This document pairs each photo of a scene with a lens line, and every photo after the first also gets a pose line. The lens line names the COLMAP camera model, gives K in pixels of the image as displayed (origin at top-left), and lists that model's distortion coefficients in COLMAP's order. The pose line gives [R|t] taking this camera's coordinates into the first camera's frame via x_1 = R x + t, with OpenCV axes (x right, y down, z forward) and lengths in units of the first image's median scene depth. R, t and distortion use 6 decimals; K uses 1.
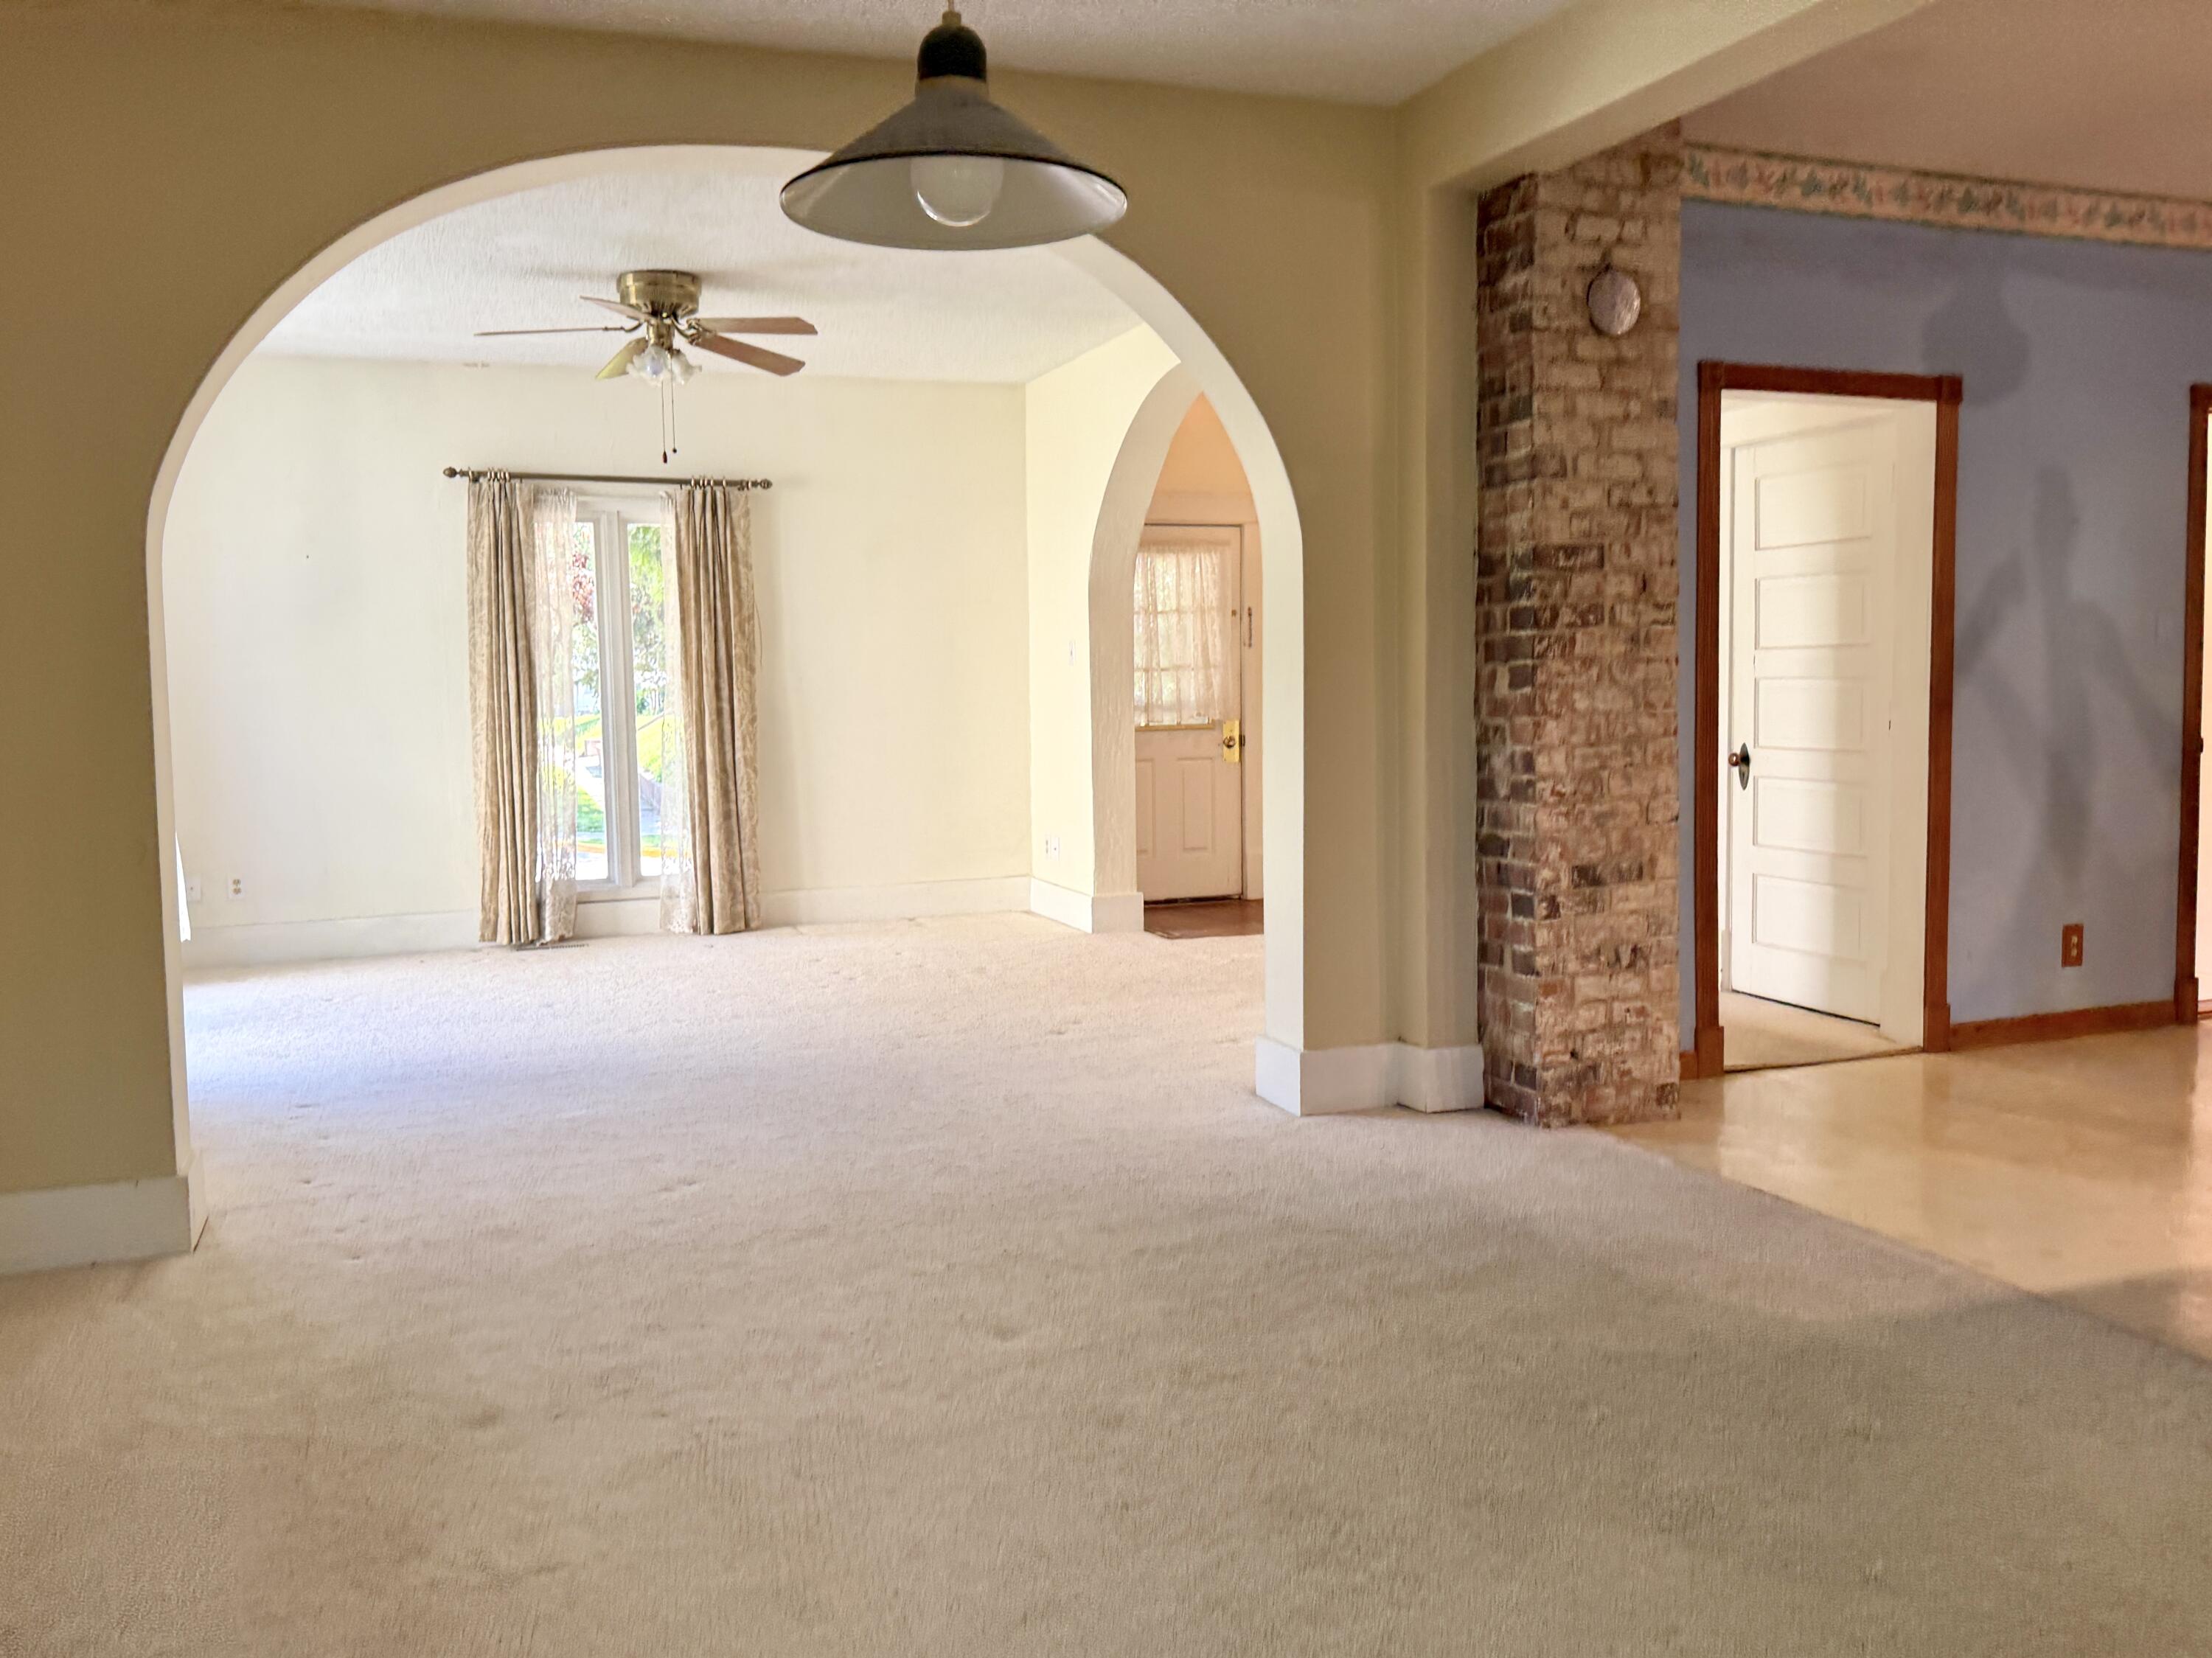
lens RADIAL K [[1622.2, 0, 1087.3], [0, 1622.2, 785.1], [0, 0, 1]] dist [0.035966, -0.031697]
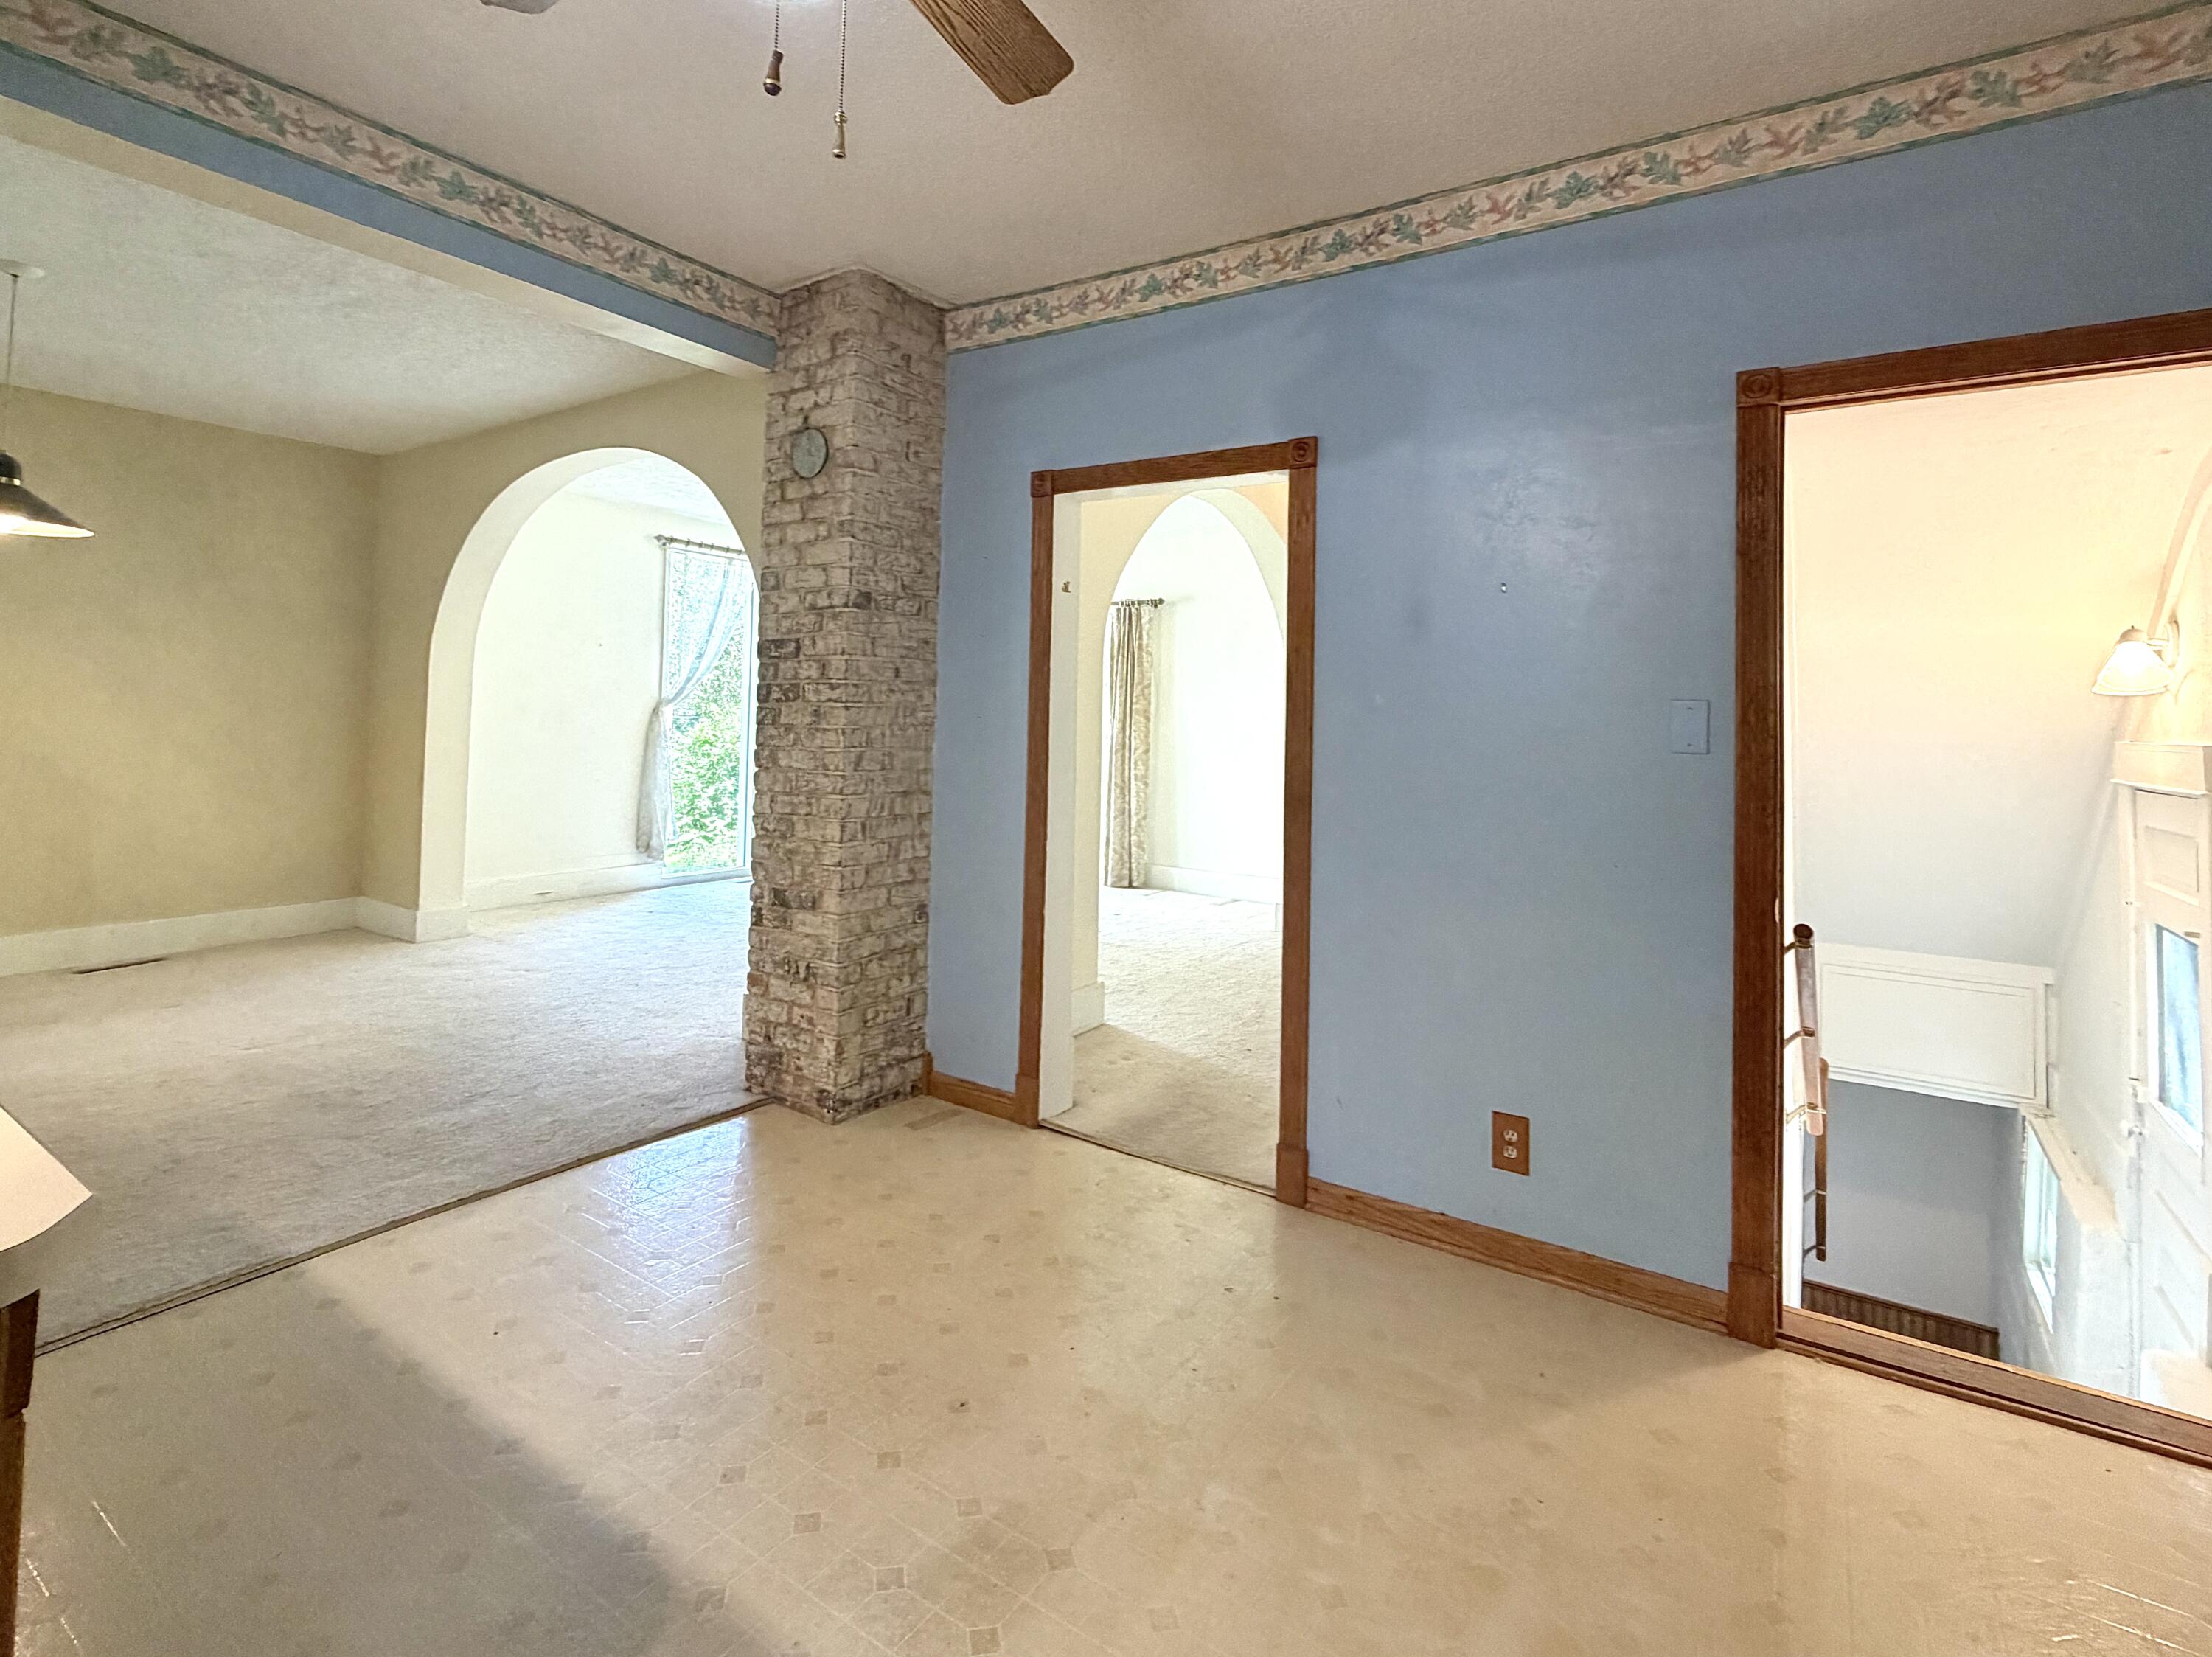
lens RADIAL K [[1057.8, 0, 1104.1], [0, 1057.8, 685.2], [0, 0, 1]] dist [0.010652, -0.001275]
pose [[0.604118, 0.009579, -0.796837, 1.109132], [-0.088098, 0.994601, -0.054834, -0.085419], [0.792010, 0.103326, 0.601700, 0.682960]]
